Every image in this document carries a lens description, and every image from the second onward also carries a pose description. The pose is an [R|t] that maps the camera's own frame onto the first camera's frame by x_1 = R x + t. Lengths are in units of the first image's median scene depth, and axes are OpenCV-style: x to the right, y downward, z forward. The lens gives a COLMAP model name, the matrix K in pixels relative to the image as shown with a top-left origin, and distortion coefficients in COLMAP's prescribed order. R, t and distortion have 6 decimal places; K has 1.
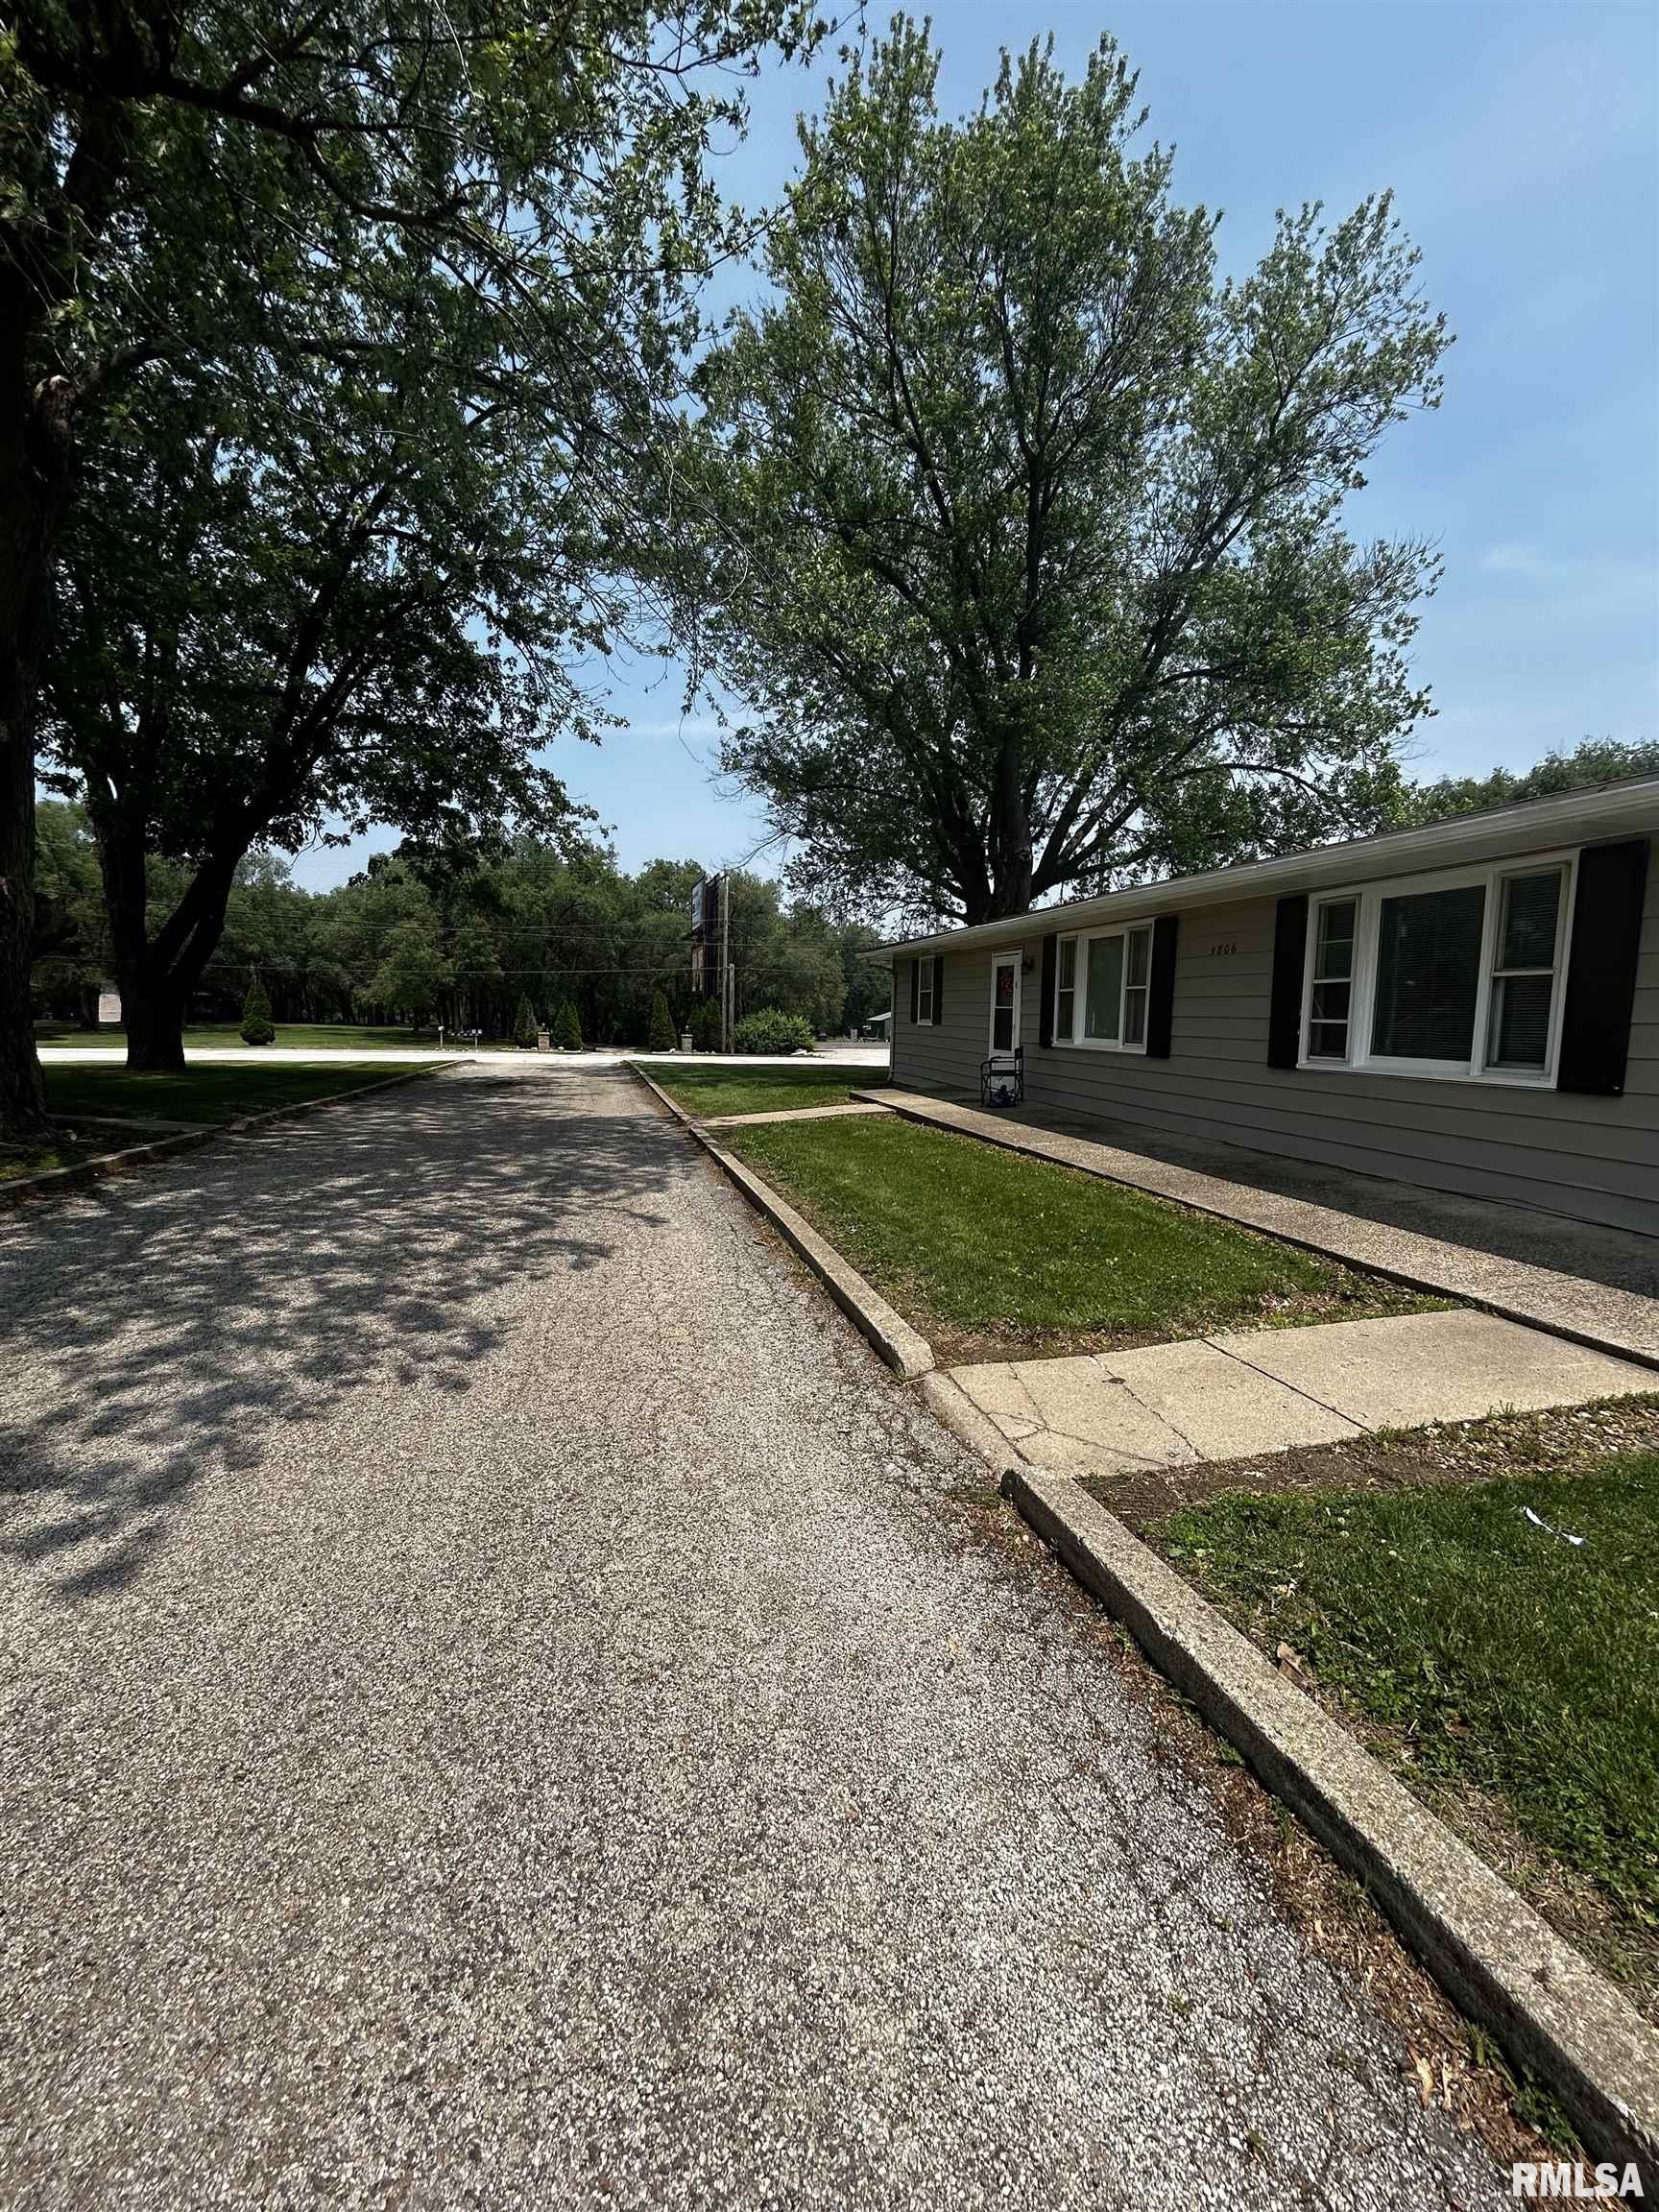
lens RADIAL K [[897.2, 0, 831.9], [0, 897.2, 1104.0], [0, 0, 1]] dist [0.002120, -0.000934]
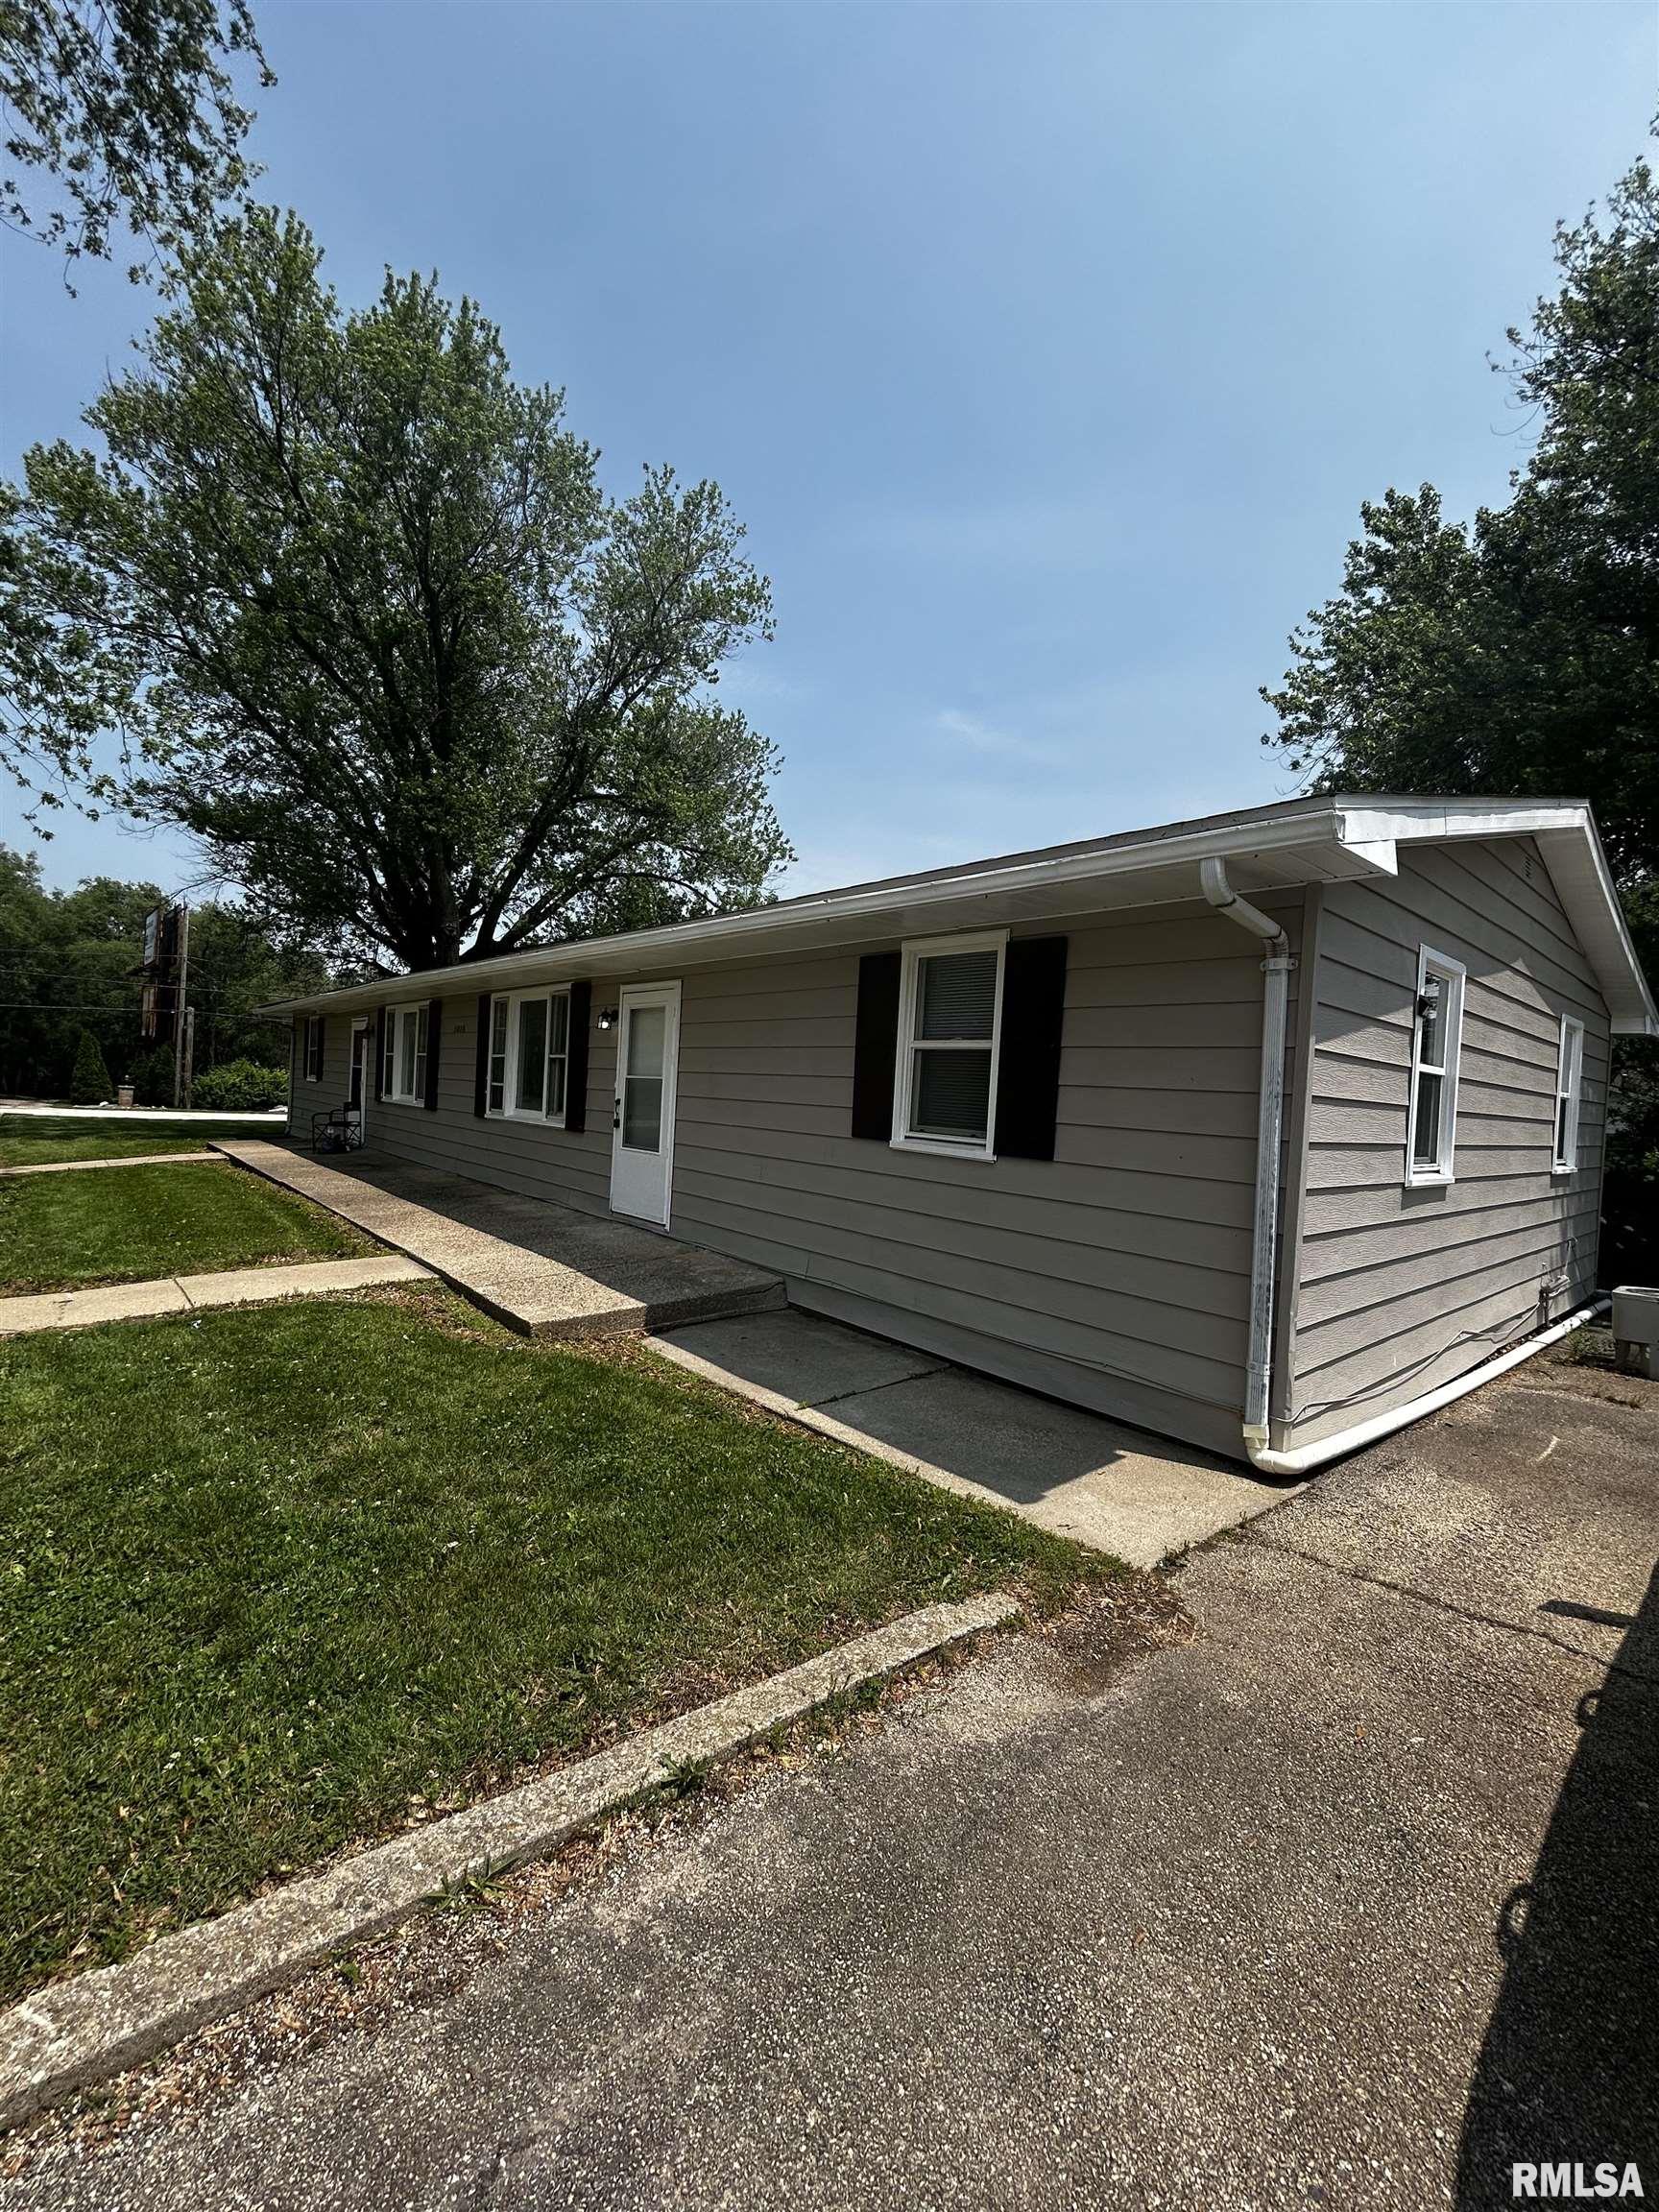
lens RADIAL K [[897.2, 0, 838.7], [0, 897.2, 1105.3], [0, 0, 1]] dist [0.002120, -0.000934]
pose [[0.888699, 0.021028, 0.458009, 0.194459], [0.010869, 0.997701, -0.066896, 0.021079], [-0.458362, 0.064429, 0.886427, -0.252402]]
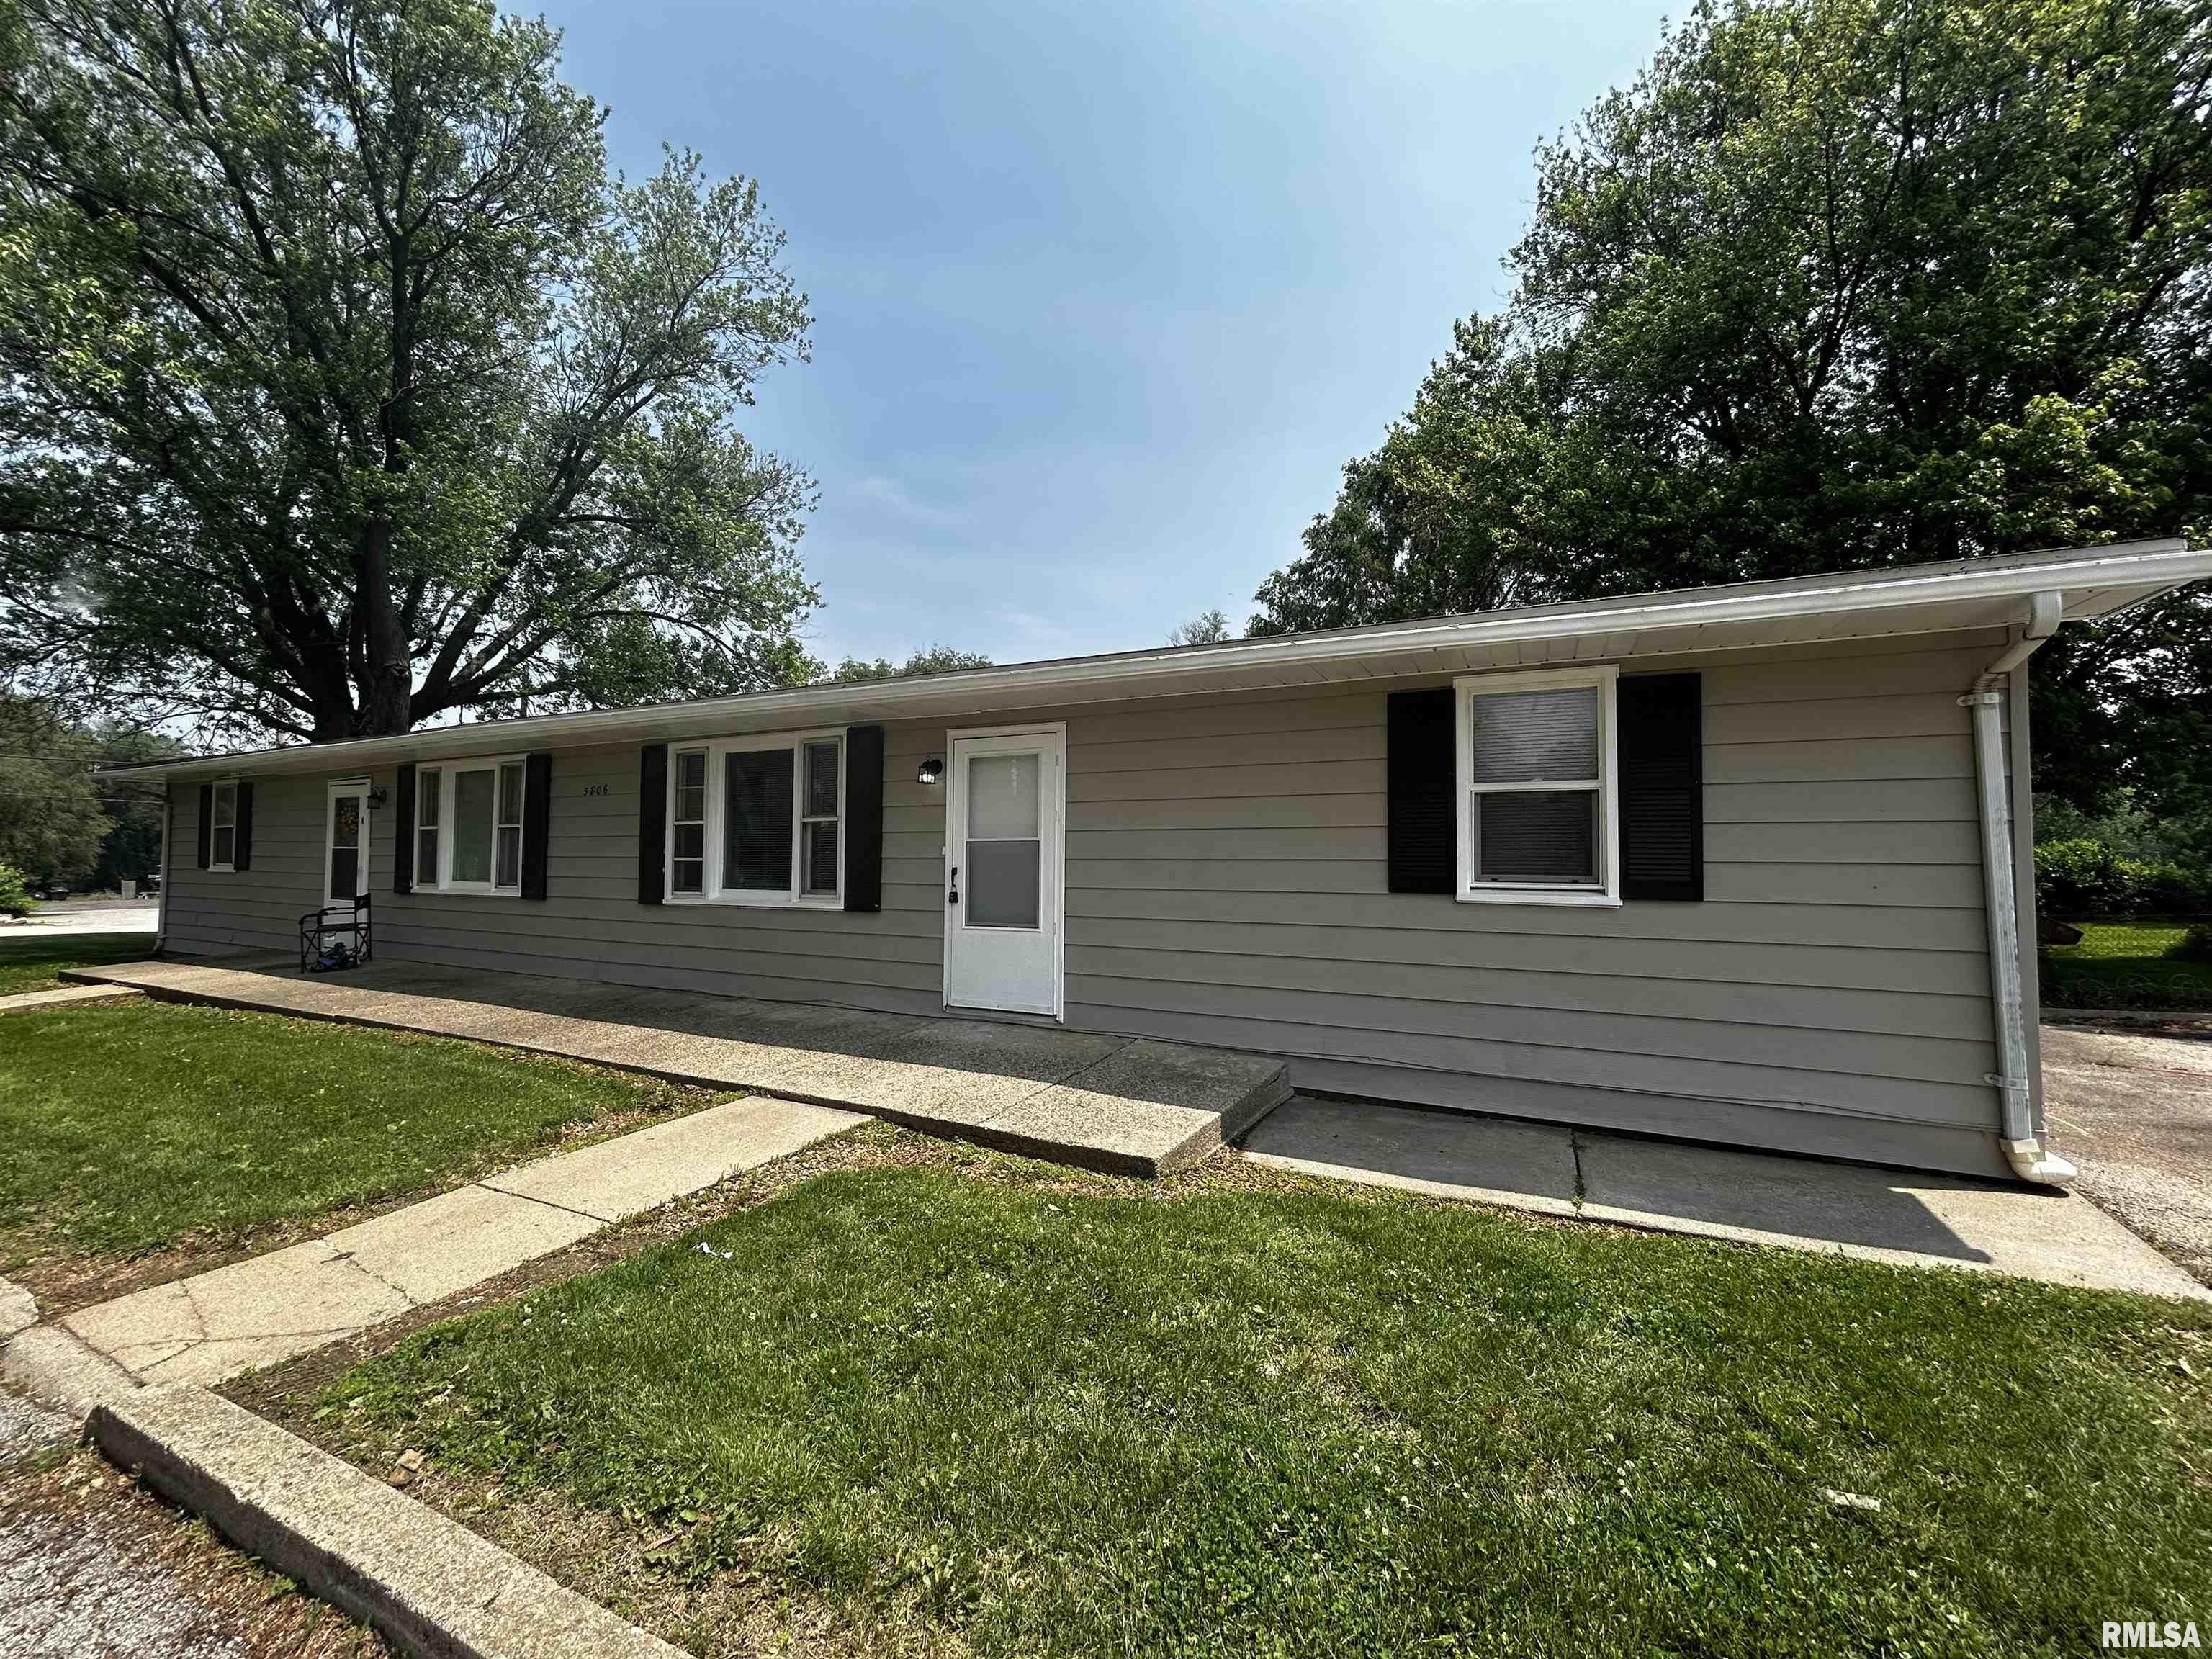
lens RADIAL K [[897.2, 0, 1106.8], [0, 897.2, 830.8], [0, 0, 1]] dist [0.002120, -0.000934]
pose [[0.663905, 0.012284, 0.747716, 0.036436], [0.082030, 0.992635, -0.089143, 0.006661], [-0.743305, 0.120518, 0.658007, -0.053991]]
